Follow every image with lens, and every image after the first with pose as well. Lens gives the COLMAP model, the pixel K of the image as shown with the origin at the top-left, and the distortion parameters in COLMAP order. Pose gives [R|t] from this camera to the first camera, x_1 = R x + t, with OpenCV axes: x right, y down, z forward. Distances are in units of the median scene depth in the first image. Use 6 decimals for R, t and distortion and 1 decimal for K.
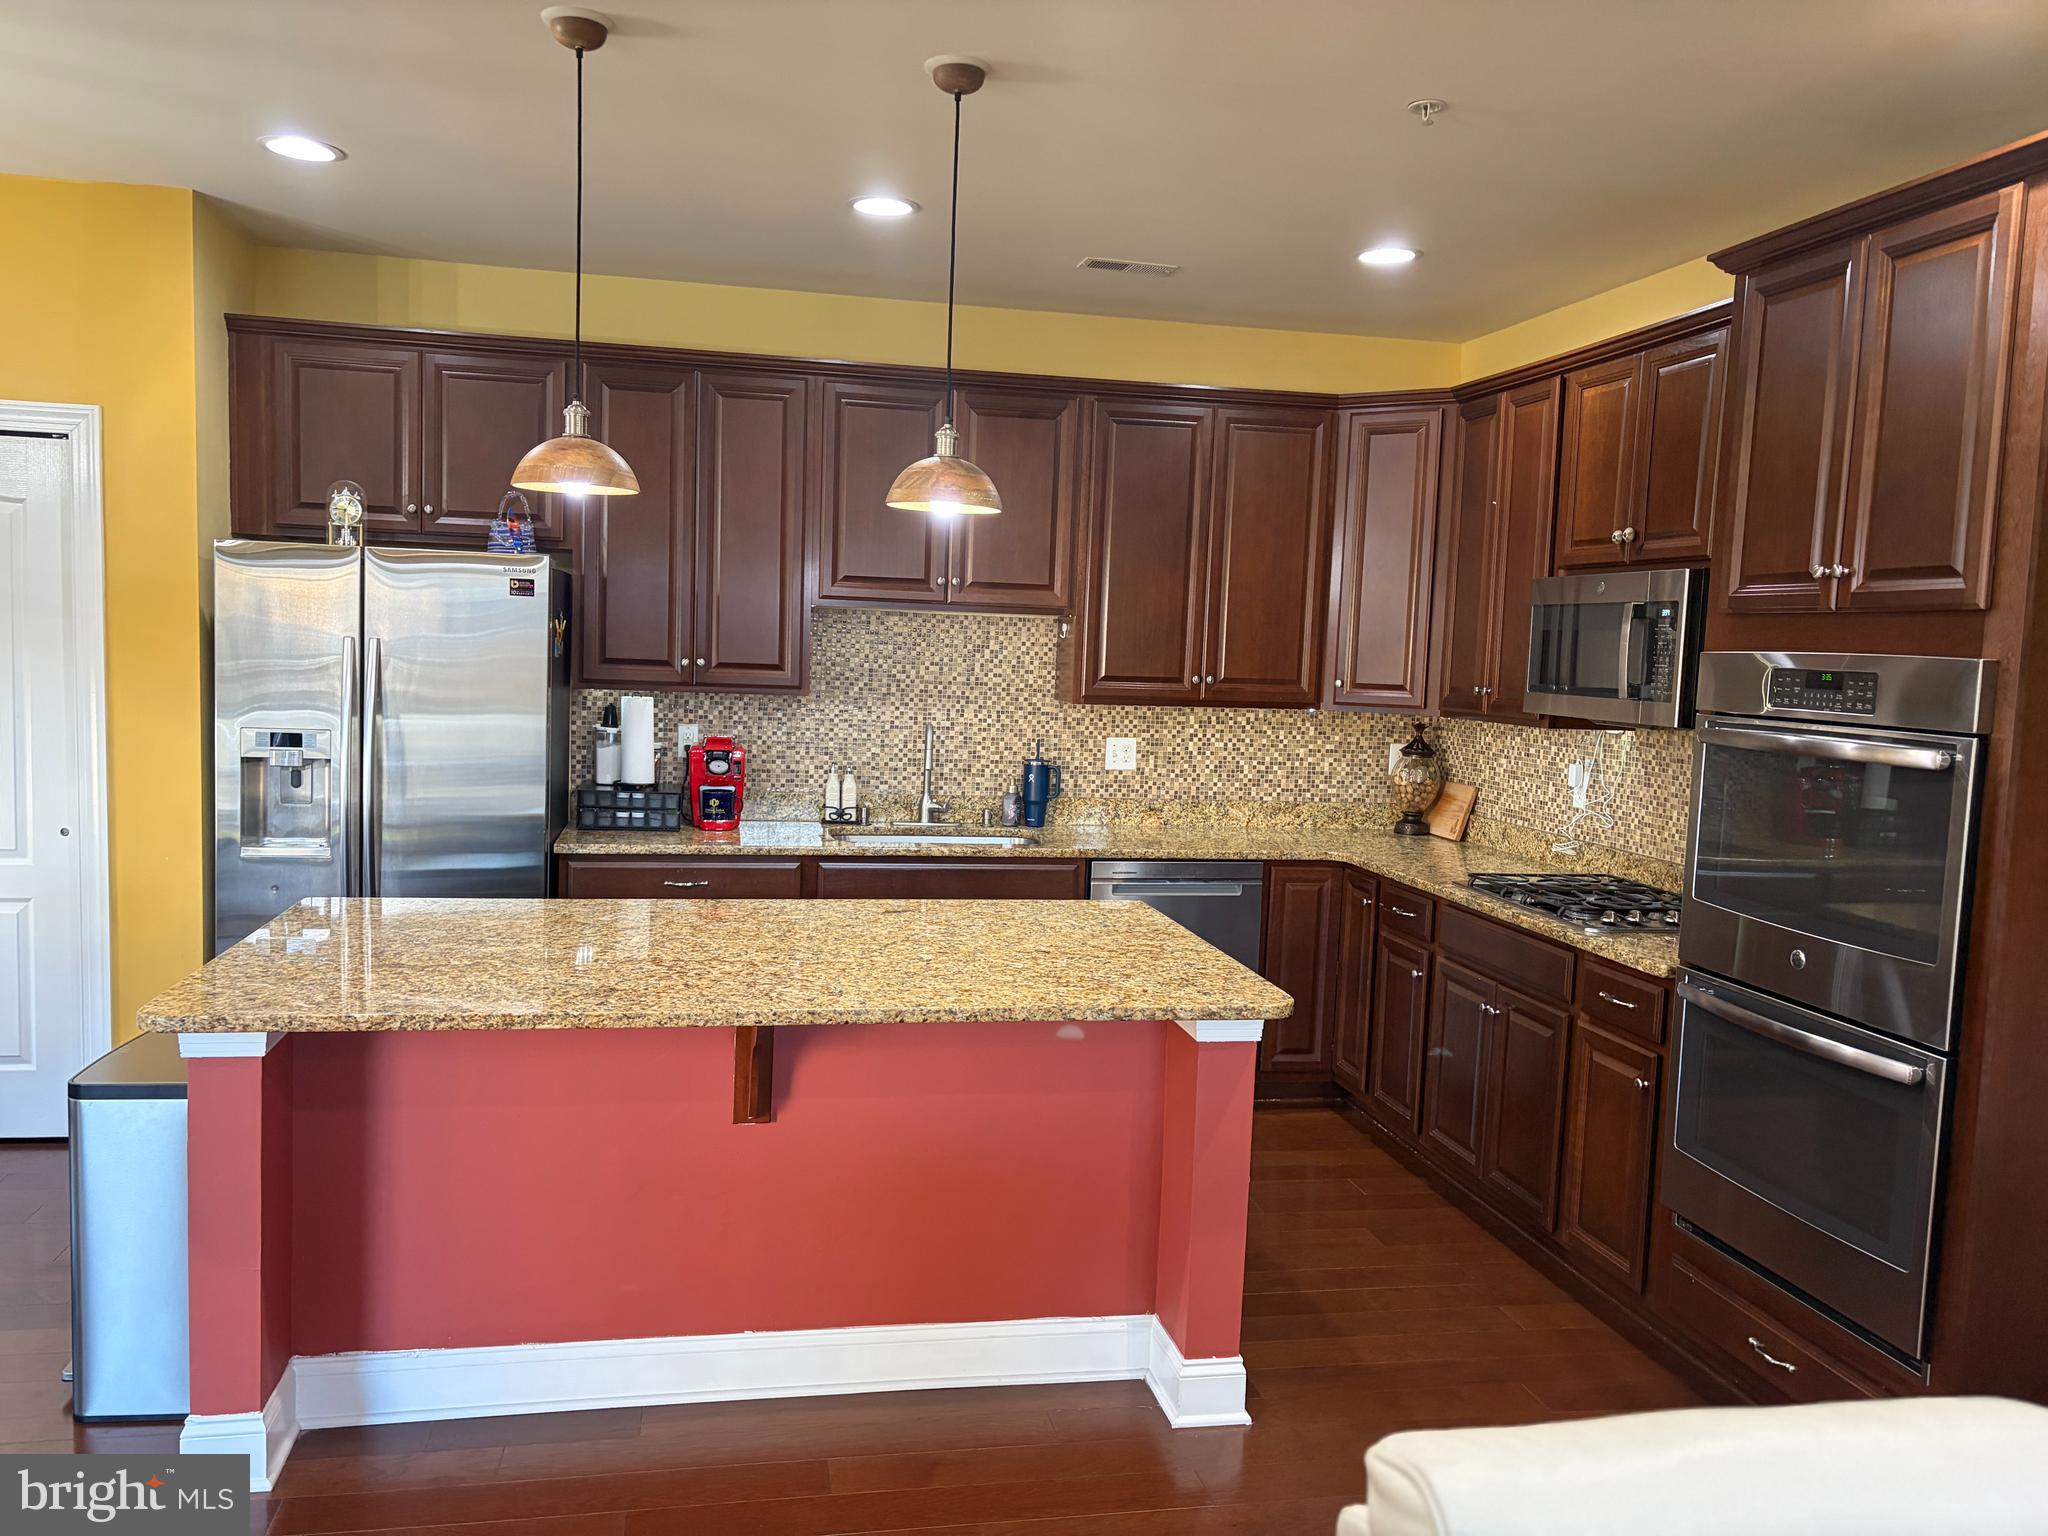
lens RADIAL K [[1510.1, 0, 1057.2], [0, 1510.1, 774.6], [0, 0, 1]] dist [-0.007729, -0.003963]
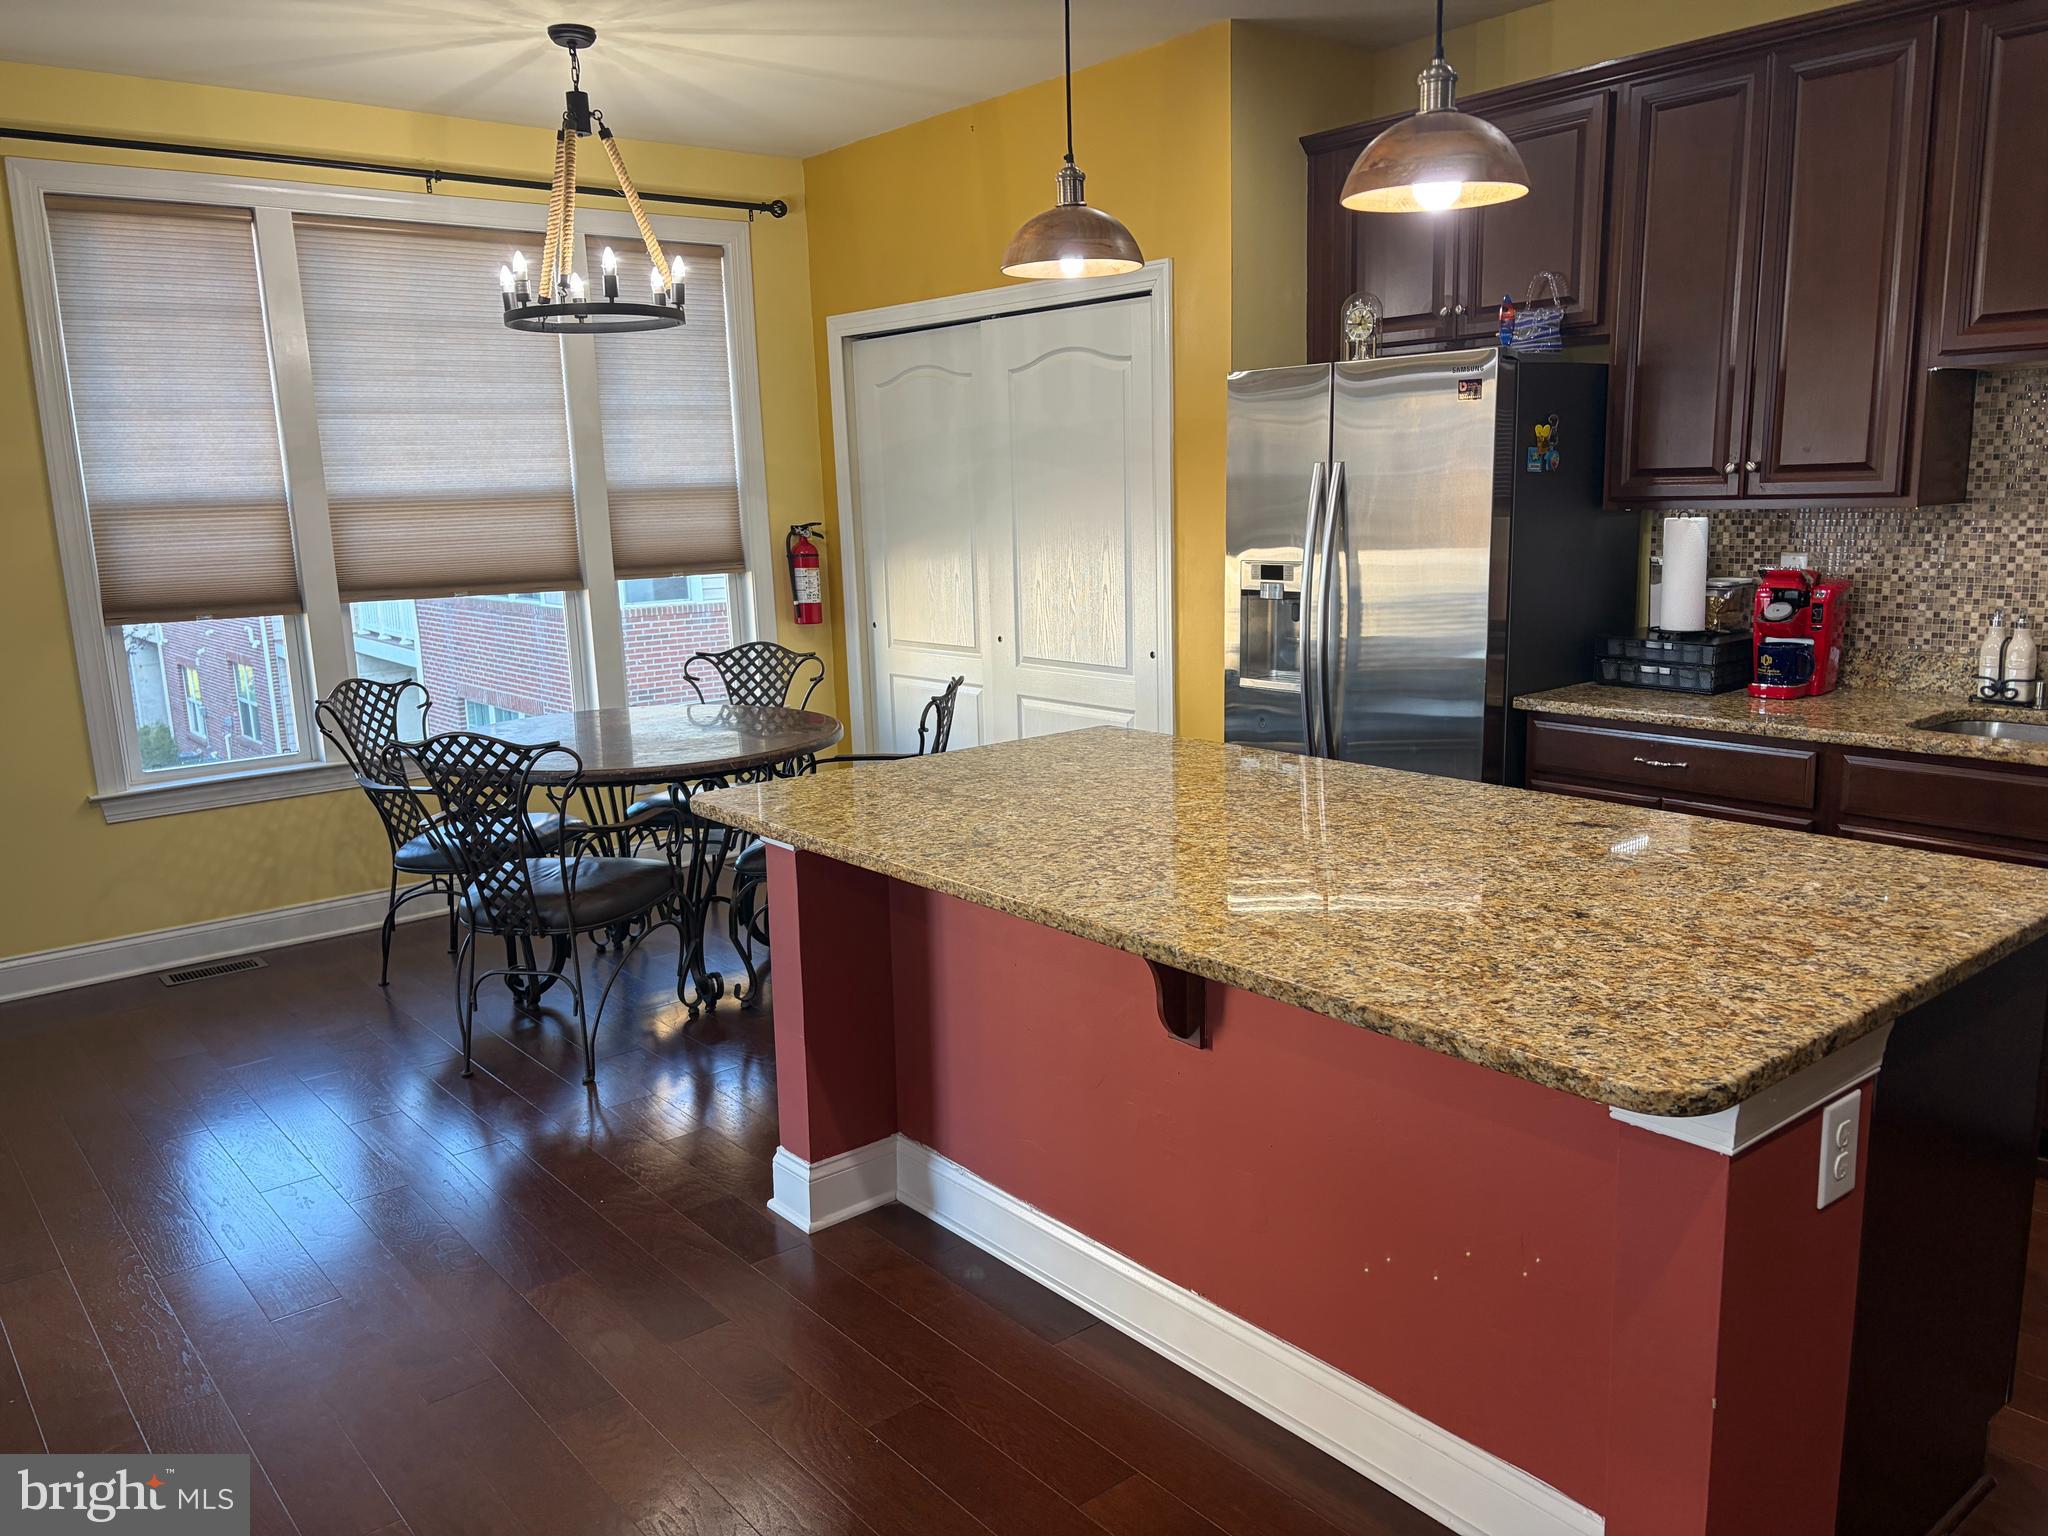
lens RADIAL K [[1548.3, 0, 1024.0], [0, 1548.3, 768.0], [0, 0, 1]] dist [0.043337, -0.008992]
pose [[0.450027, 0.114246, -0.885677, 0.294230], [-0.029452, 0.993142, 0.113143, -0.004847], [0.892529, -0.024833, 0.450306, 0.337732]]
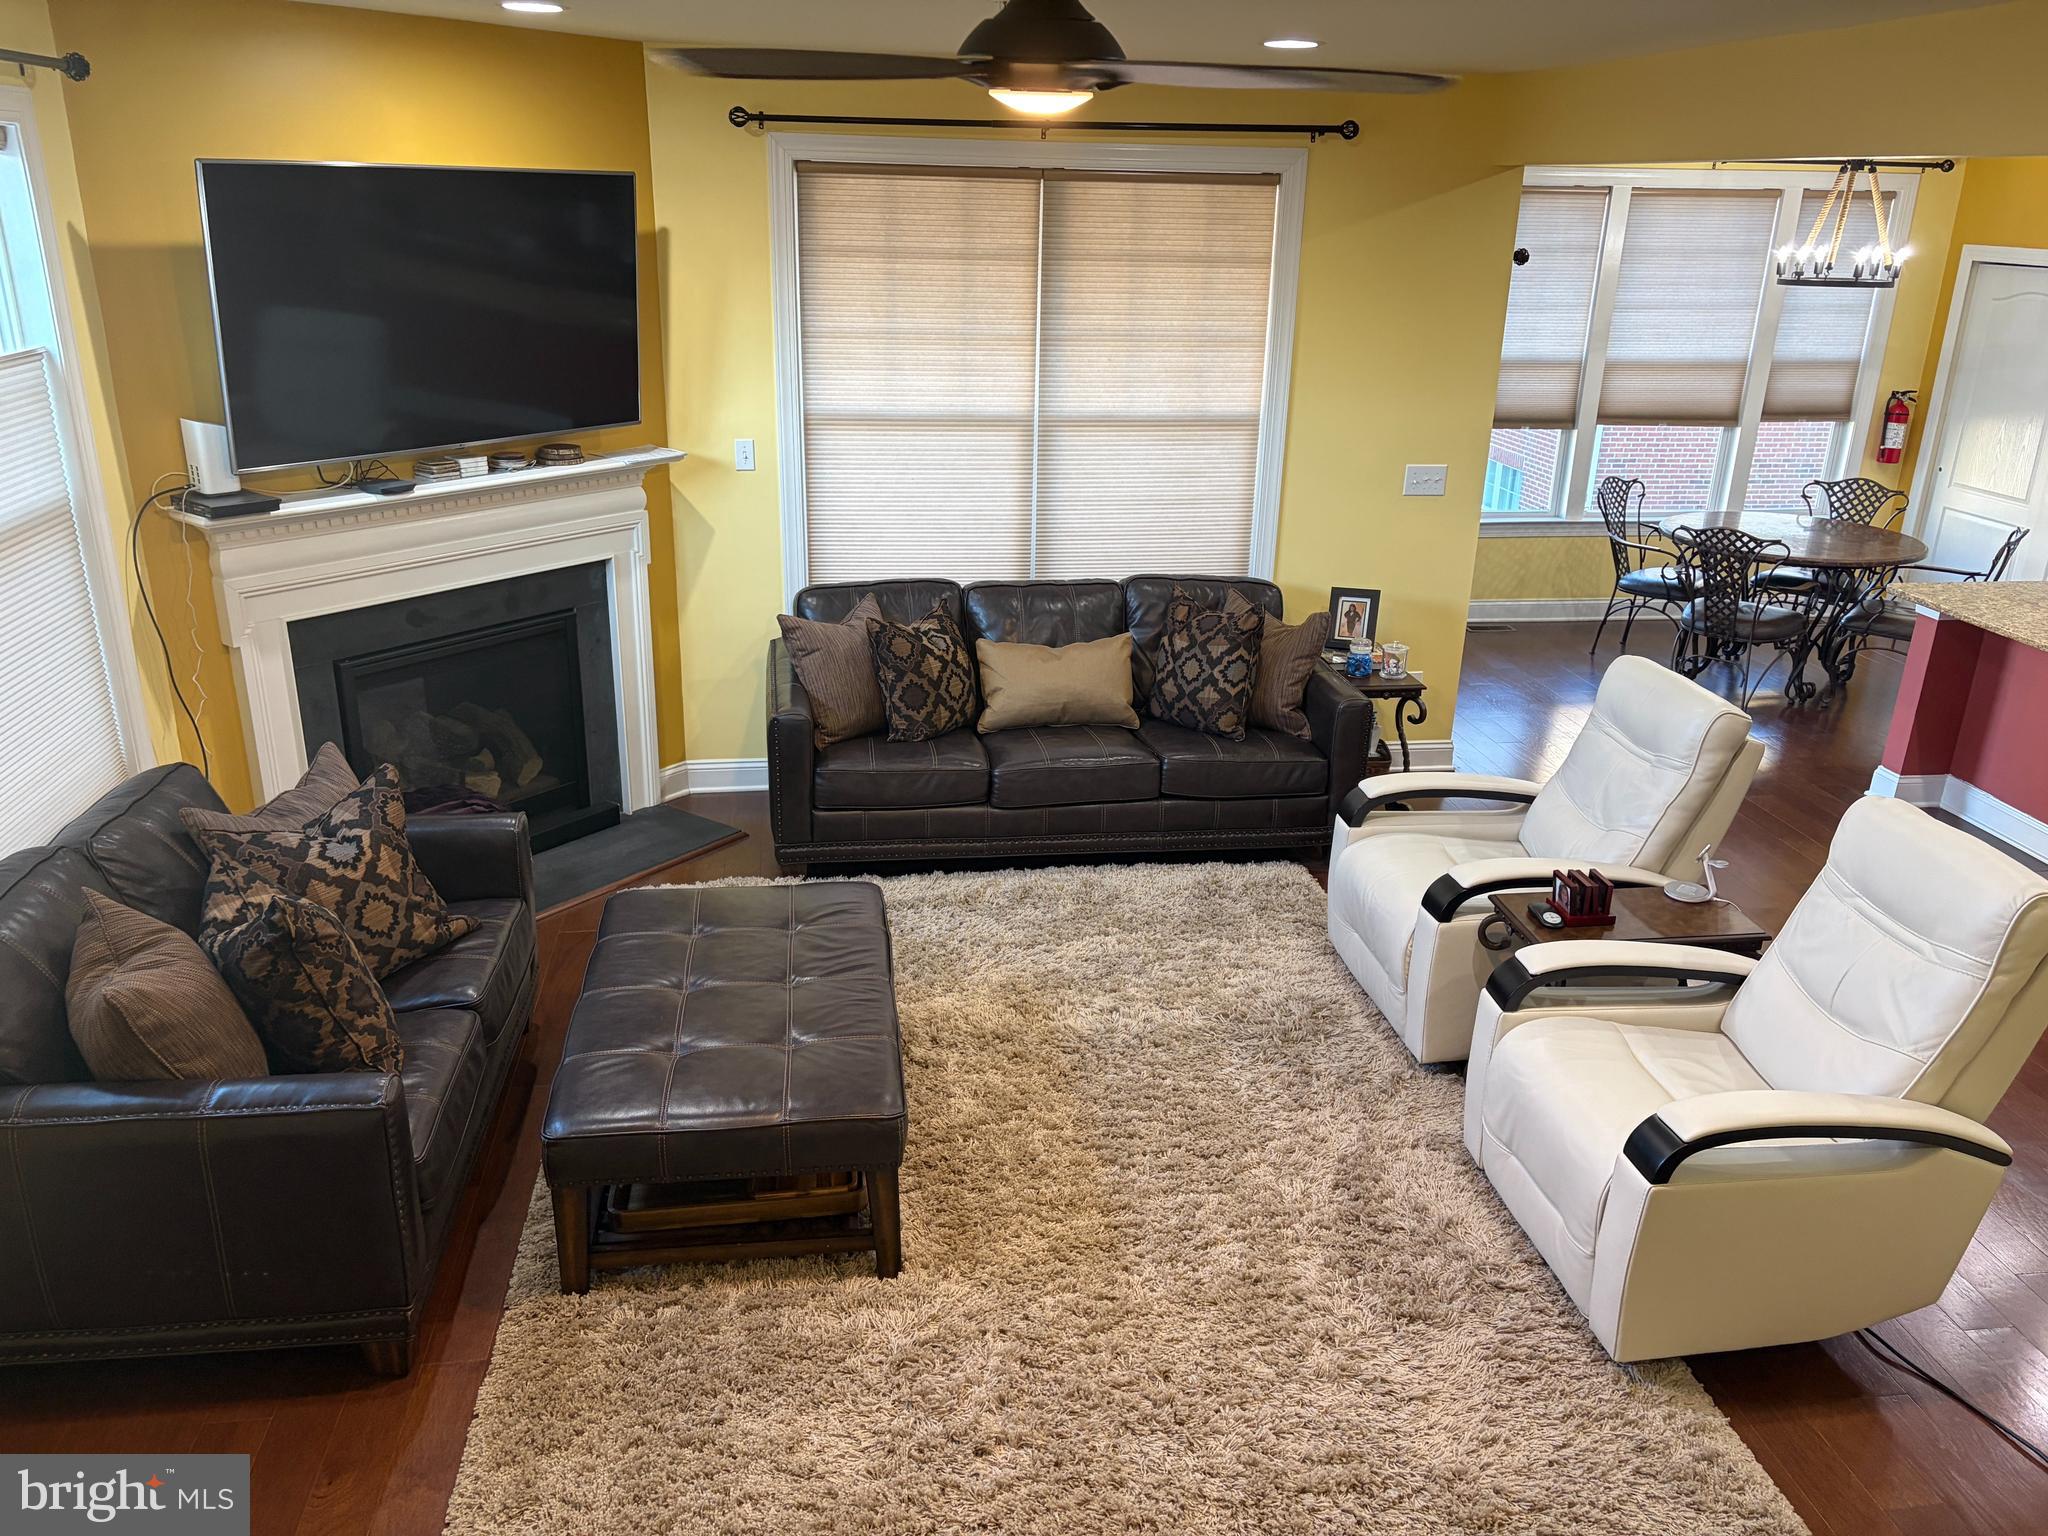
lens RADIAL K [[1532.3, 0, 1009.5], [0, 1532.3, 776.8], [0, 0, 1]] dist [0.040511, -0.046534]
pose [[-0.088614, 0.312372, -0.945818, 0.979335], [-0.106346, 0.941159, 0.320797, -0.098570], [0.990373, 0.129011, -0.050180, -0.121139]]
